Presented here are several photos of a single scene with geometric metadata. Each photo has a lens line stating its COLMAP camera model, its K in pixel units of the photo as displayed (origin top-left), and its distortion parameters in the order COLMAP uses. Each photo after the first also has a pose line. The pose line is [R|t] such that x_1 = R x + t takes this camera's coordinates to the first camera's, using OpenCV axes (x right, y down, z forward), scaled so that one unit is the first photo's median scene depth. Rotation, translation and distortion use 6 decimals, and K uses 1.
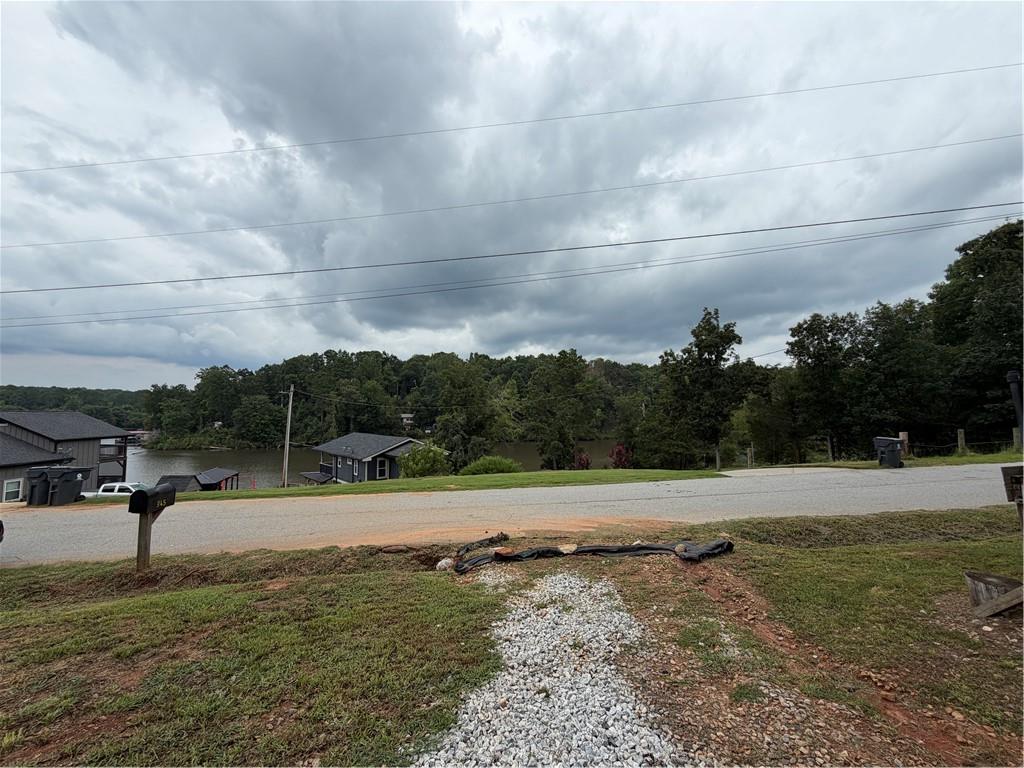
lens RADIAL K [[411.0, 0, 512.5], [0, 411.0, 377.4], [0, 0, 1]] dist [0.004877, -0.000185]
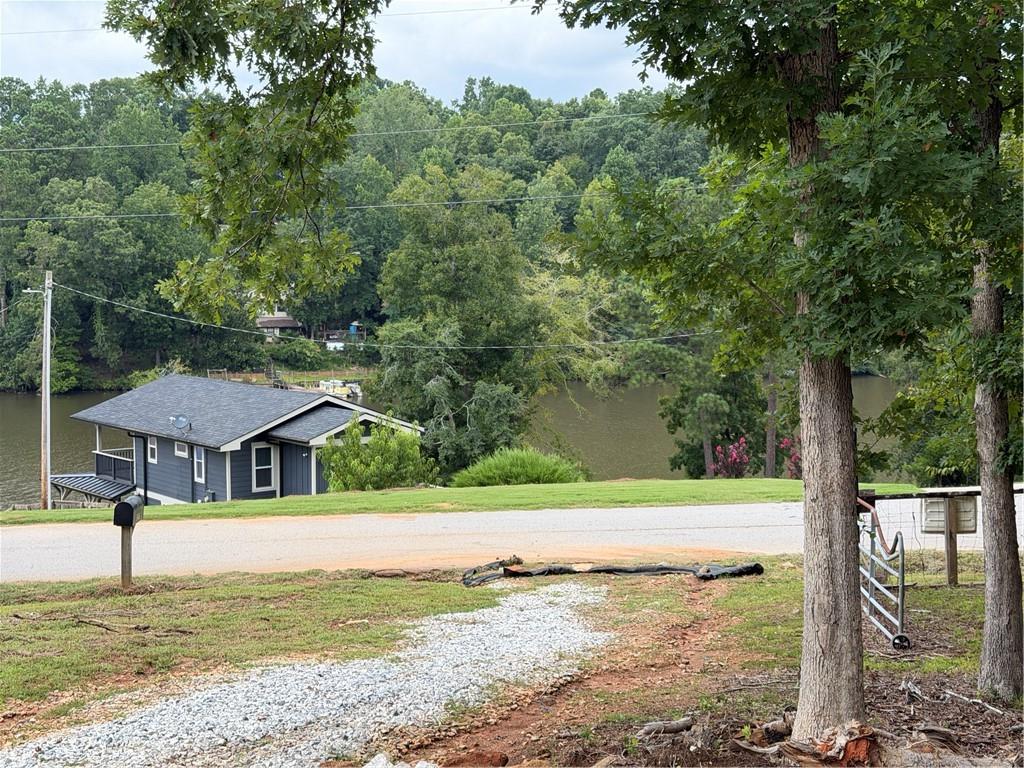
lens RADIAL K [[1503.8, 0, 514.5], [0, 1503.8, 385.4], [0, 0, 1]] dist [0.111893, 0.000000]
pose [[0.997472, 0.005124, -0.070880, 0.014668], [0.006889, 0.985728, 0.168204, -0.037492], [0.070730, -0.168267, 0.983201, -0.152153]]
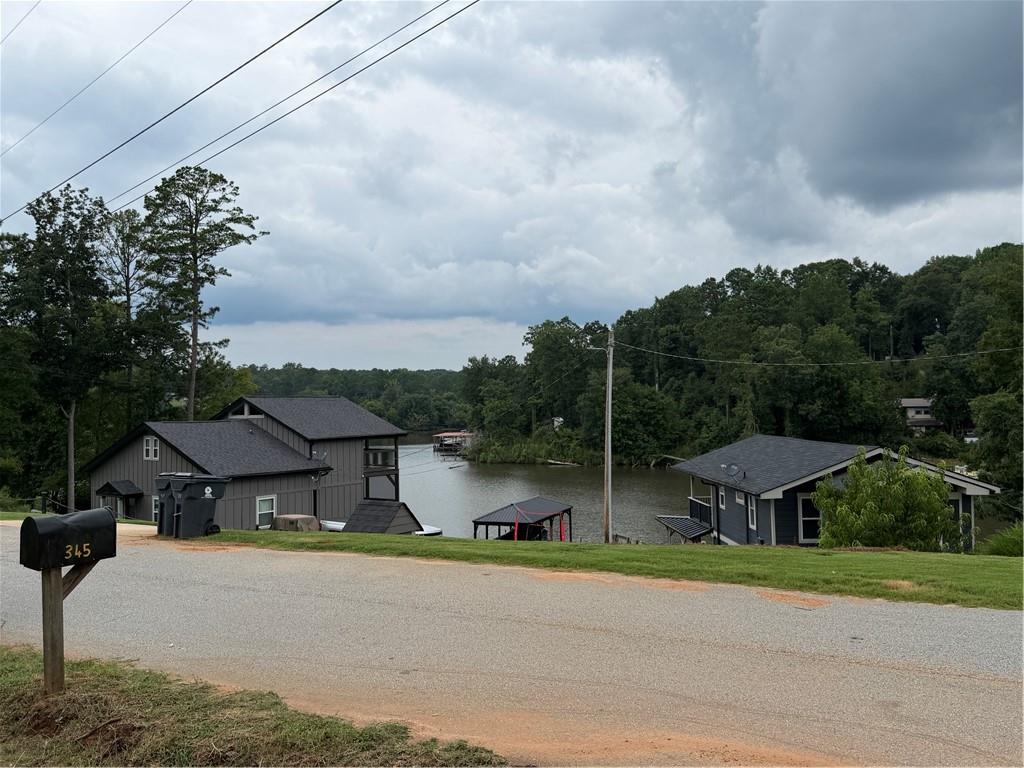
lens RADIAL K [[874.3, 0, 512.1], [0, 874.3, 393.4], [0, 0, 1]] dist [0.049081, -0.060123]
pose [[0.767882, -0.021686, -0.640224, 0.008244], [0.071094, 0.996138, 0.051529, 0.008364], [0.636634, -0.085084, 0.766458, 0.041230]]
